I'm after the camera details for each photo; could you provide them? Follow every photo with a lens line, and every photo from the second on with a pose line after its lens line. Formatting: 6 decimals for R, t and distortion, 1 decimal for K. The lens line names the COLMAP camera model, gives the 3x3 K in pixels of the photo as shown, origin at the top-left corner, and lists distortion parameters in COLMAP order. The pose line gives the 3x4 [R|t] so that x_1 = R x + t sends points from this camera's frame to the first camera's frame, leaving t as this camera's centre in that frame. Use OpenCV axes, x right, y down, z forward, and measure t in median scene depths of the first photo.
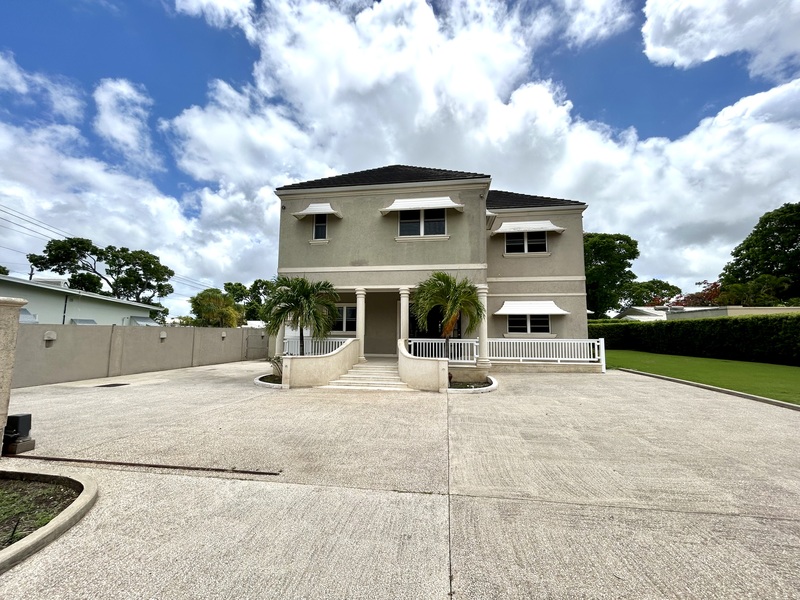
lens RADIAL K [[323.1, 0, 395.6], [0, 323.1, 298.6], [0, 0, 1]] dist [-0.009938, 0.000161]
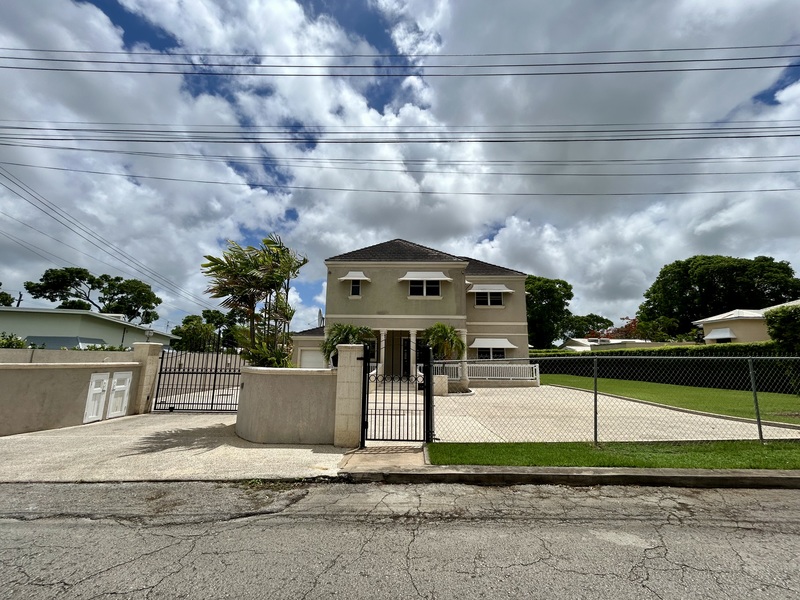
lens RADIAL K [[323.1, 0, 395.6], [0, 323.1, 298.6], [0, 0, 1]] dist [-0.009938, 0.000161]
pose [[0.992764, 0.024976, 0.117457, -0.174588], [-0.015287, 0.996459, -0.082679, -0.039778], [-0.119107, 0.080285, 0.989630, -0.371129]]
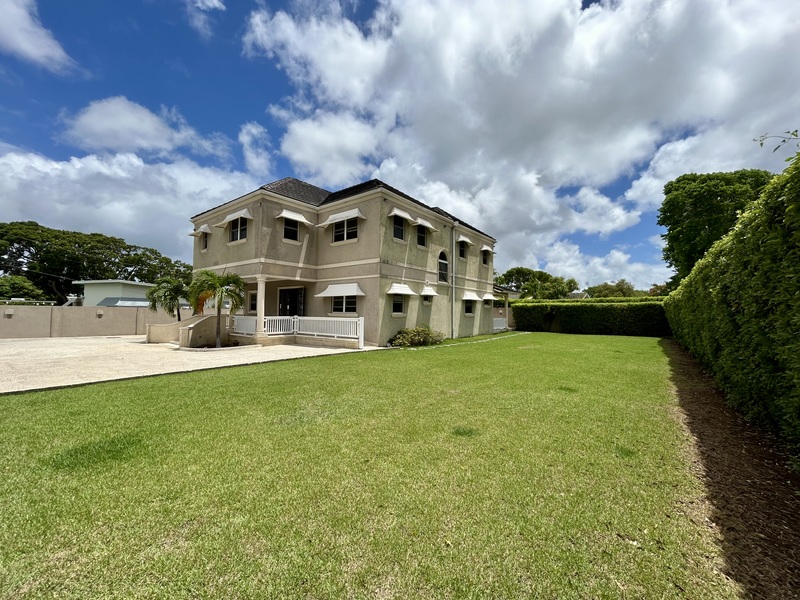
lens RADIAL K [[321.7, 0, 389.2], [0, 321.7, 322.2], [0, 0, 1]] dist [0.001026, 0.000328]
pose [[0.868678, 0.018072, -0.495048, 0.959519], [0.047079, 0.991799, 0.118818, 0.011200], [0.493136, -0.126520, 0.860703, 0.082491]]
